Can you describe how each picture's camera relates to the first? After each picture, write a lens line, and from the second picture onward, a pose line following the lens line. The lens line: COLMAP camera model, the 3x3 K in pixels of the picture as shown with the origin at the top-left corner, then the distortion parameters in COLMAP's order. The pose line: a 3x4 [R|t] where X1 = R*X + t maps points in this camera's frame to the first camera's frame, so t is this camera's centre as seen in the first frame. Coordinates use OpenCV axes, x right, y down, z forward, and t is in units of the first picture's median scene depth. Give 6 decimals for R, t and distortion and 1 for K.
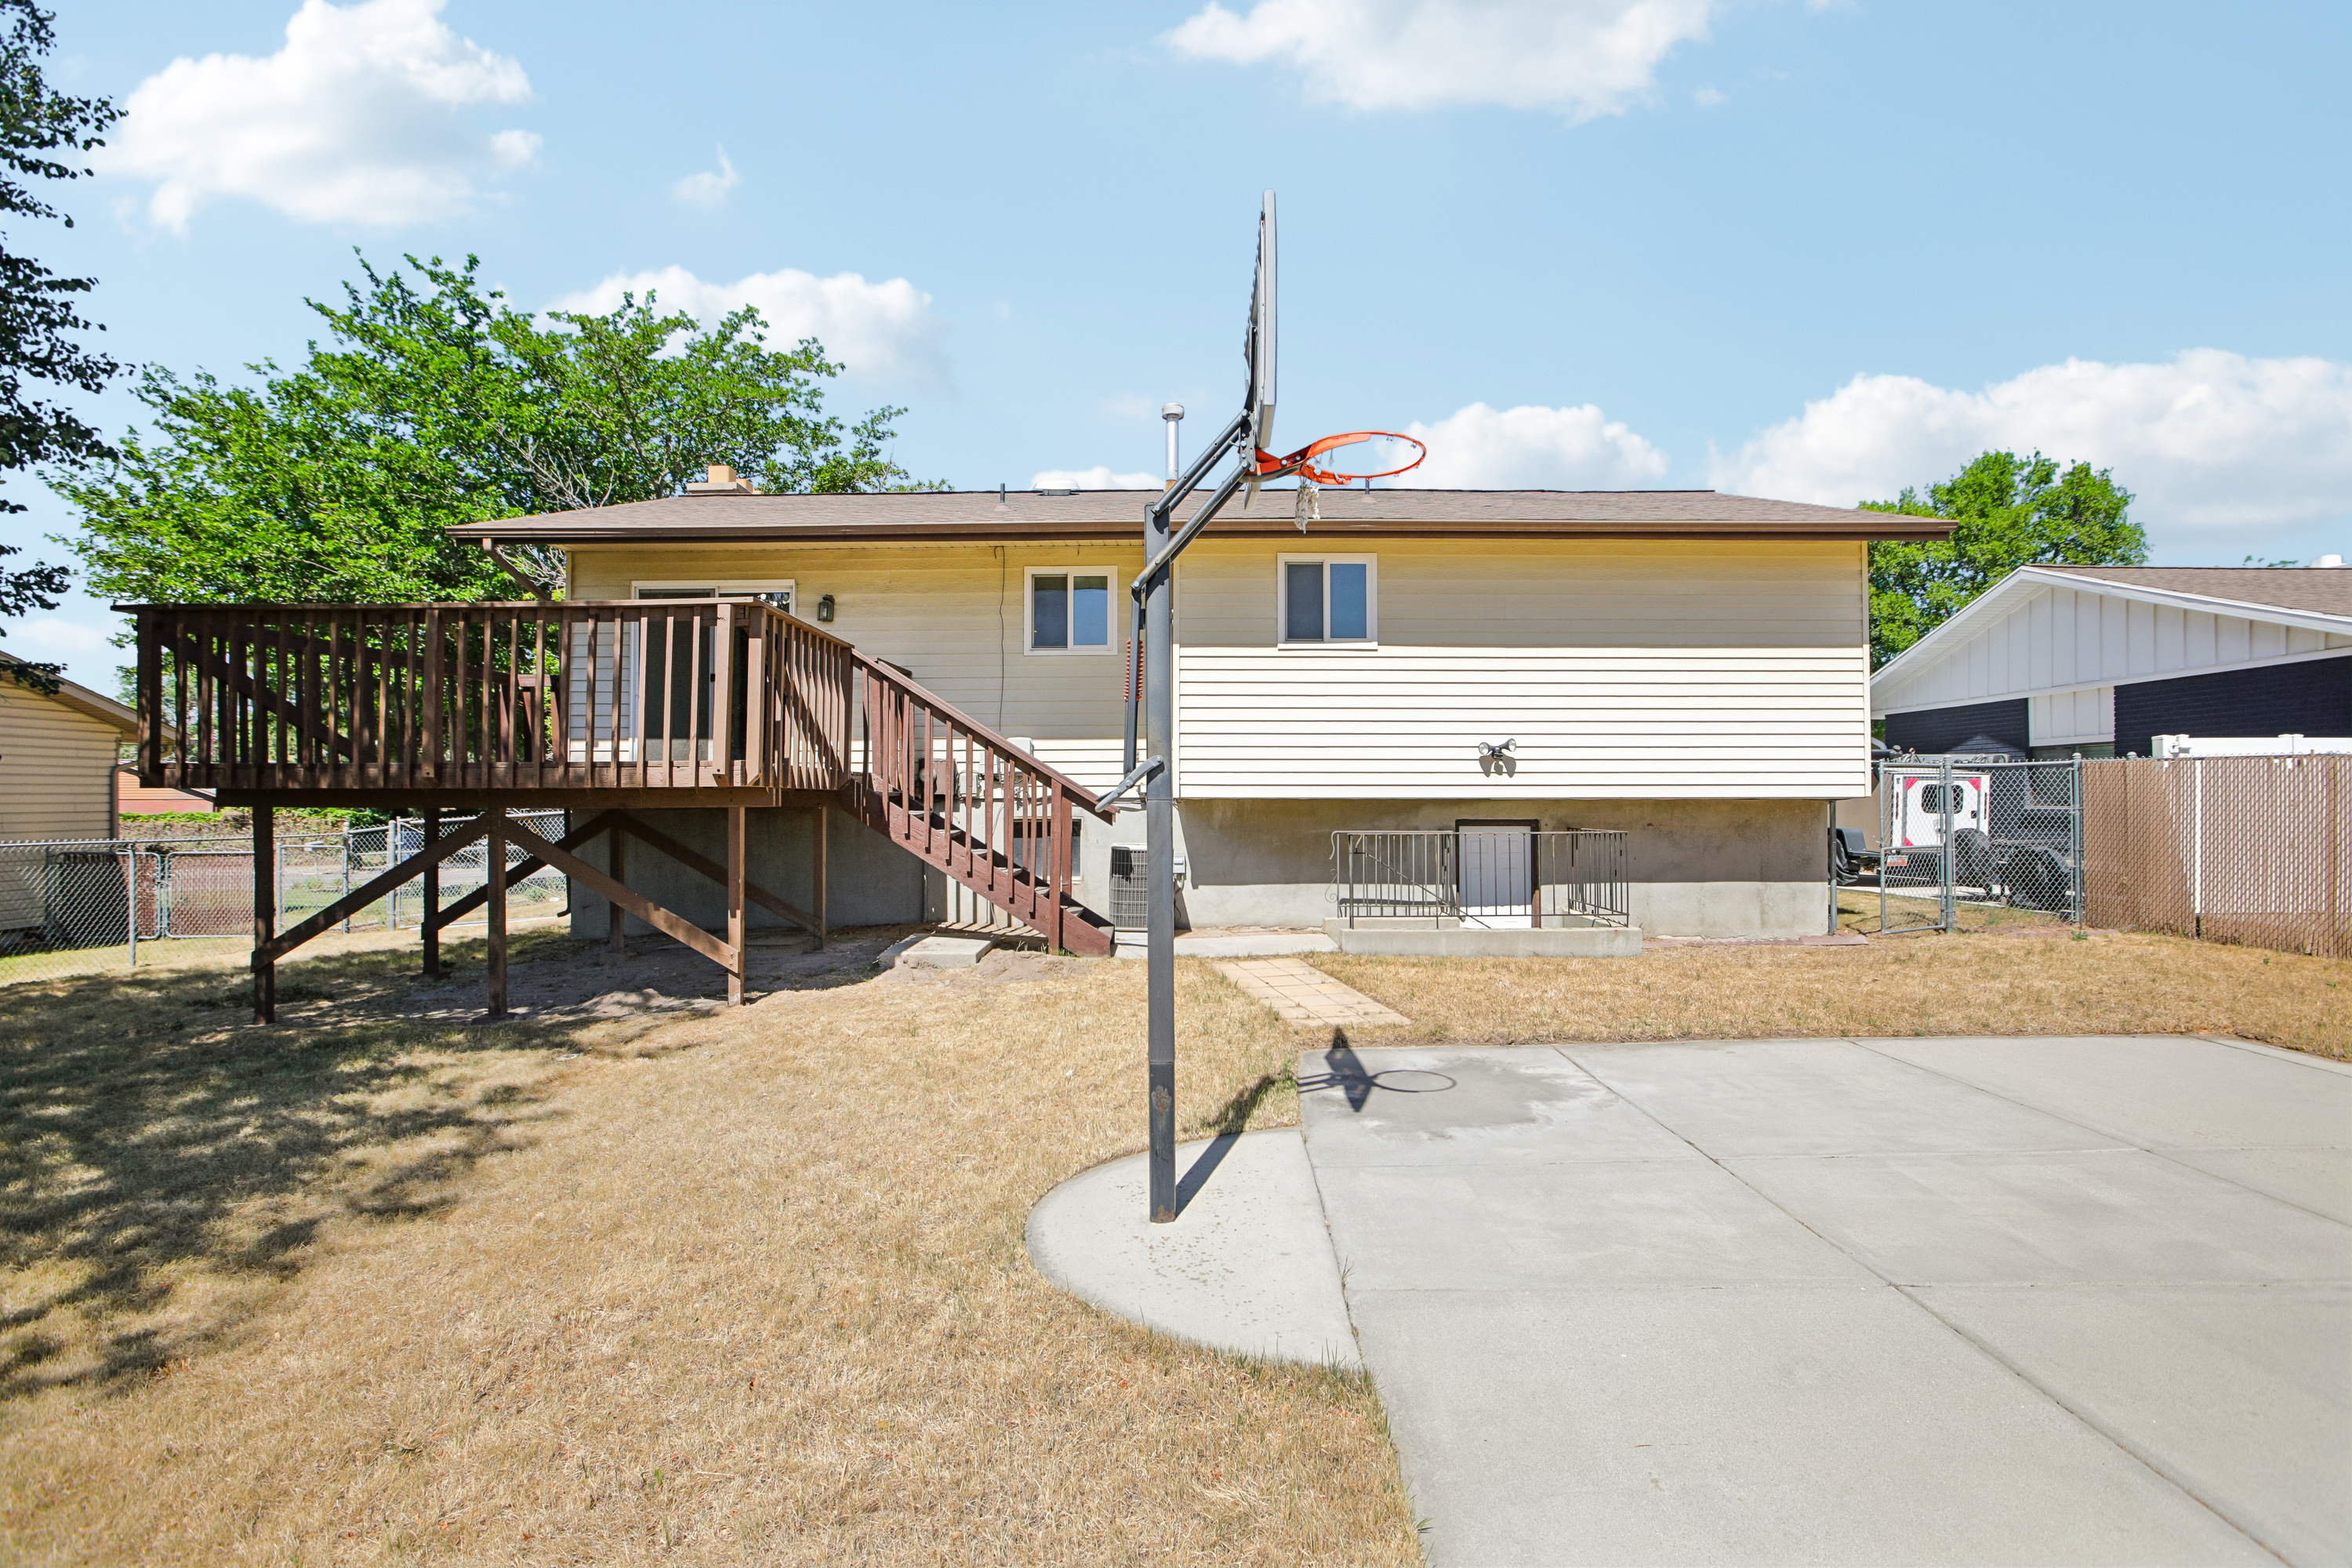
lens RADIAL K [[1087.7, 0, 1167.7], [0, 1087.7, 778.9], [0, 0, 1]] dist [-0.028223, 0.002144]
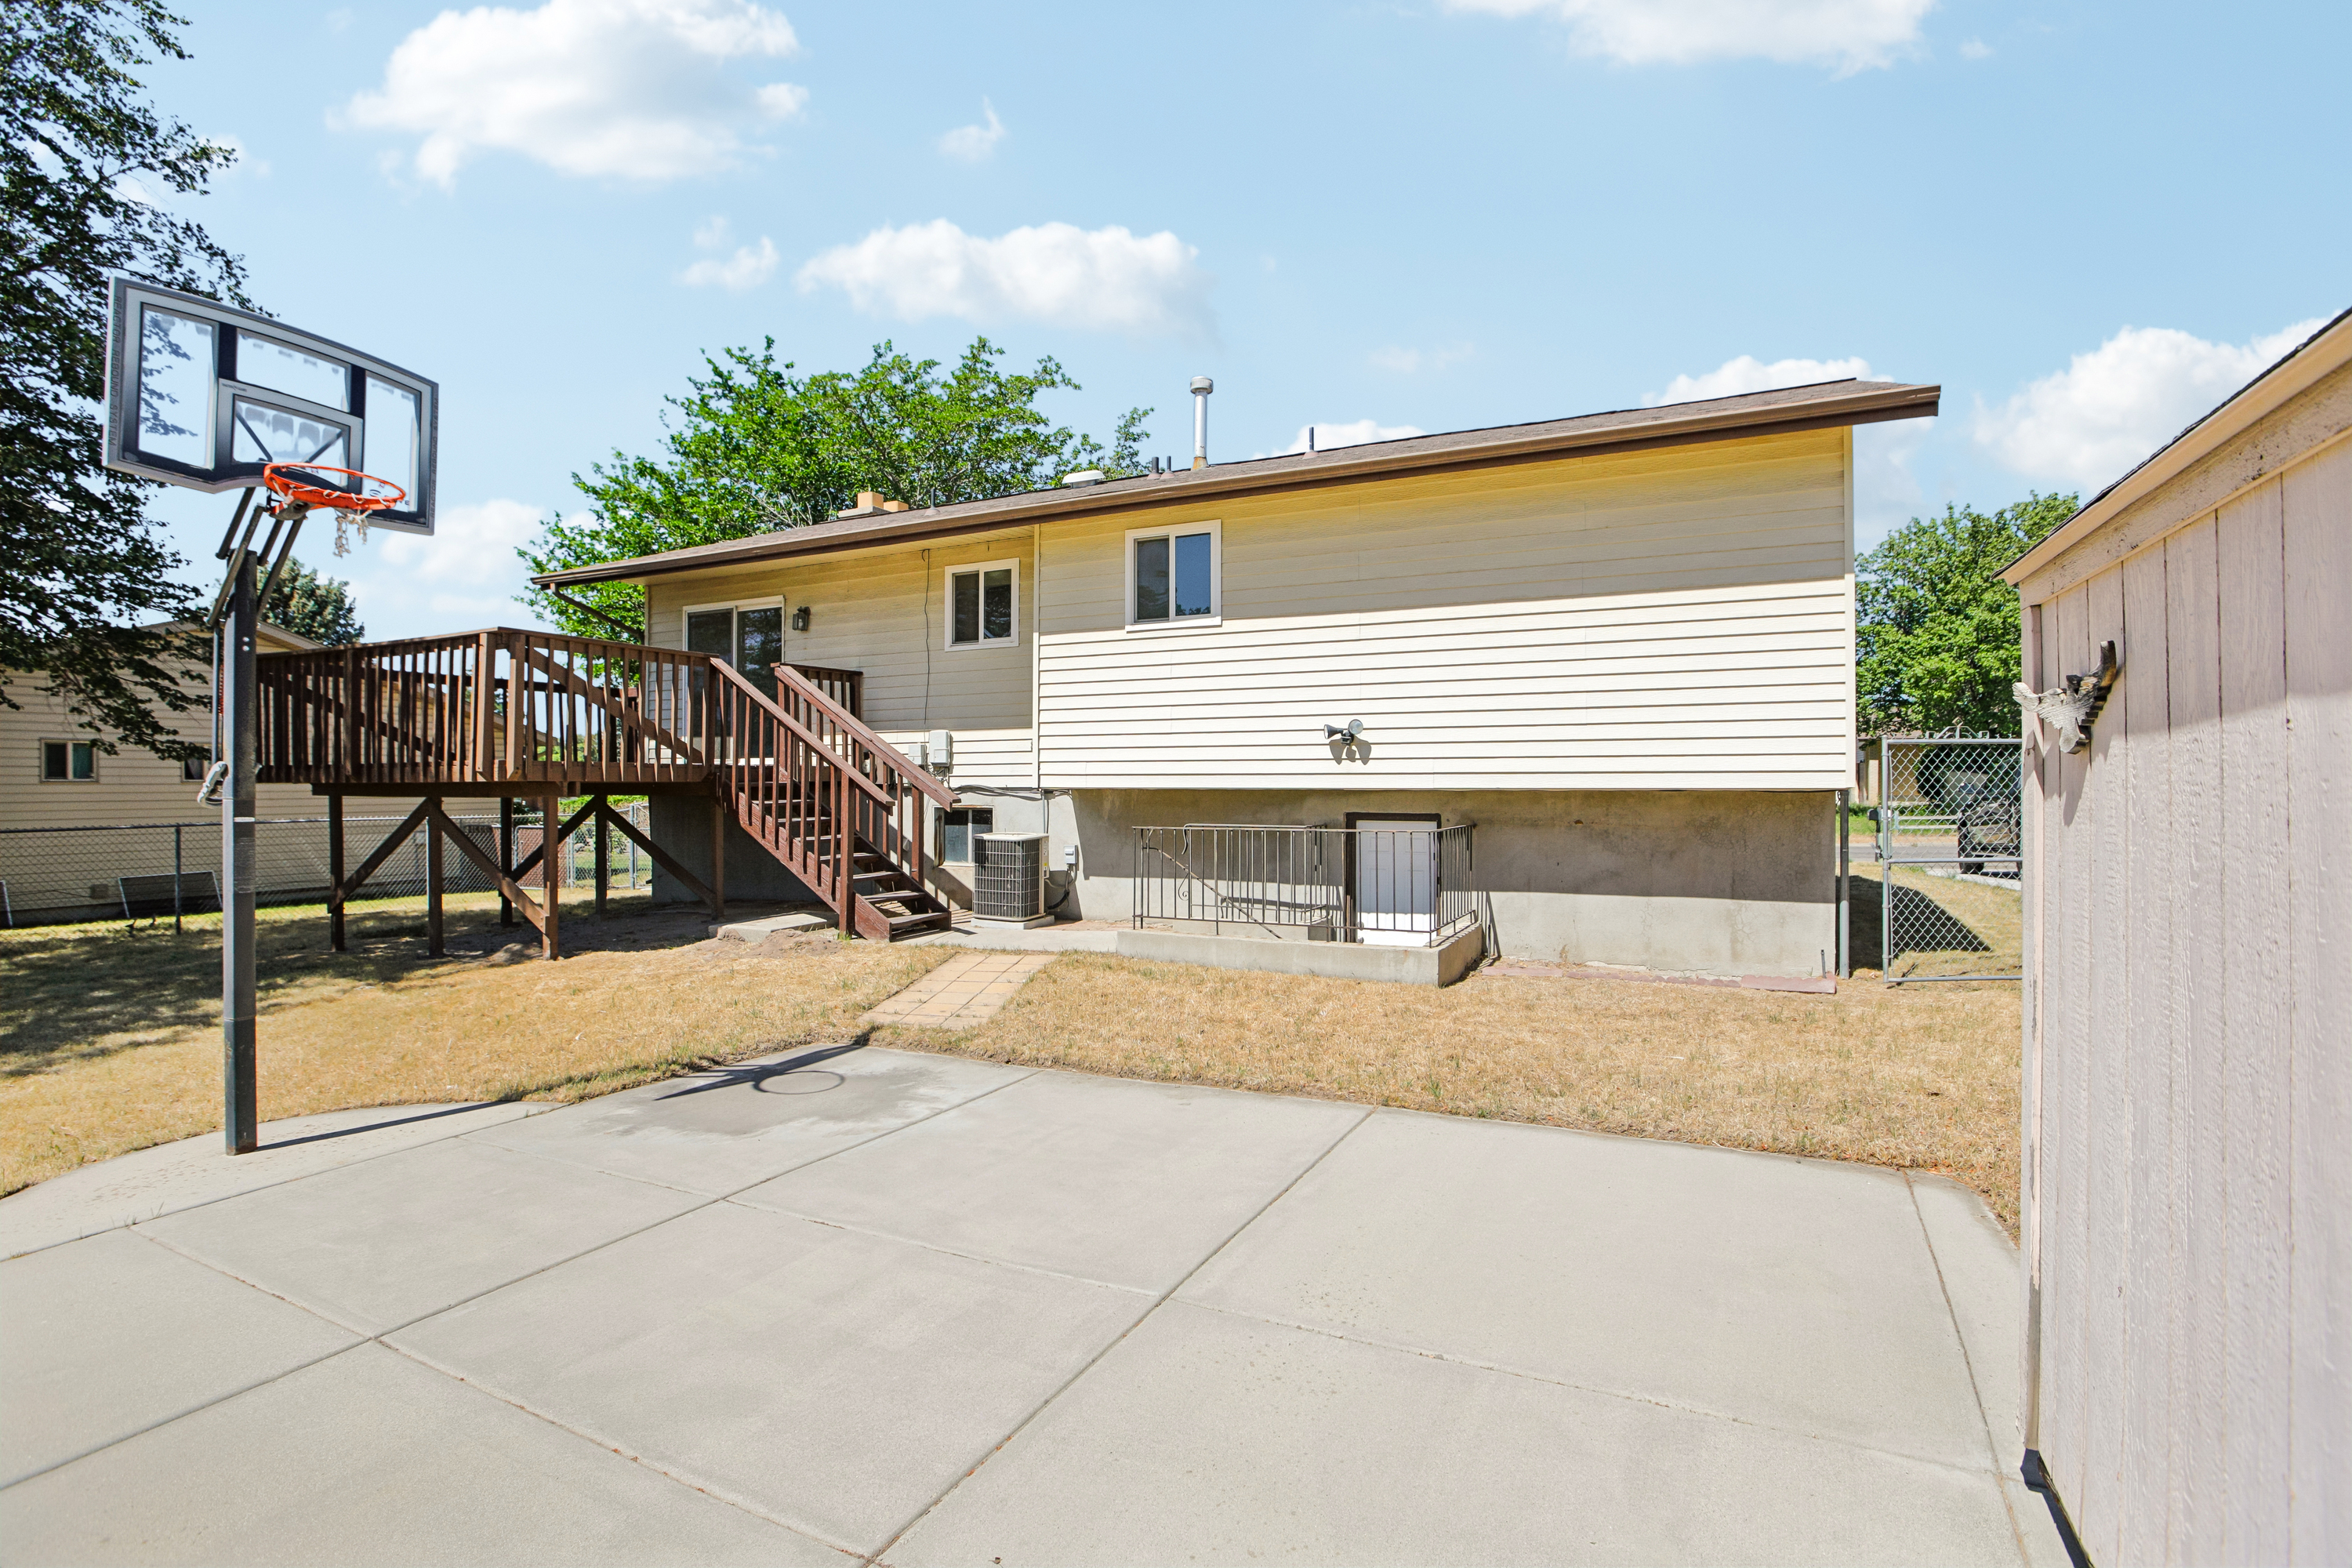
lens RADIAL K [[1087.7, 0, 1163.1], [0, 1087.7, 784.6], [0, 0, 1]] dist [-0.028223, 0.002144]
pose [[0.900395, -0.000062, -0.435074, 0.519151], [0.008701, 0.999803, 0.017865, -0.002132], [0.434987, -0.019872, 0.900217, 0.149369]]
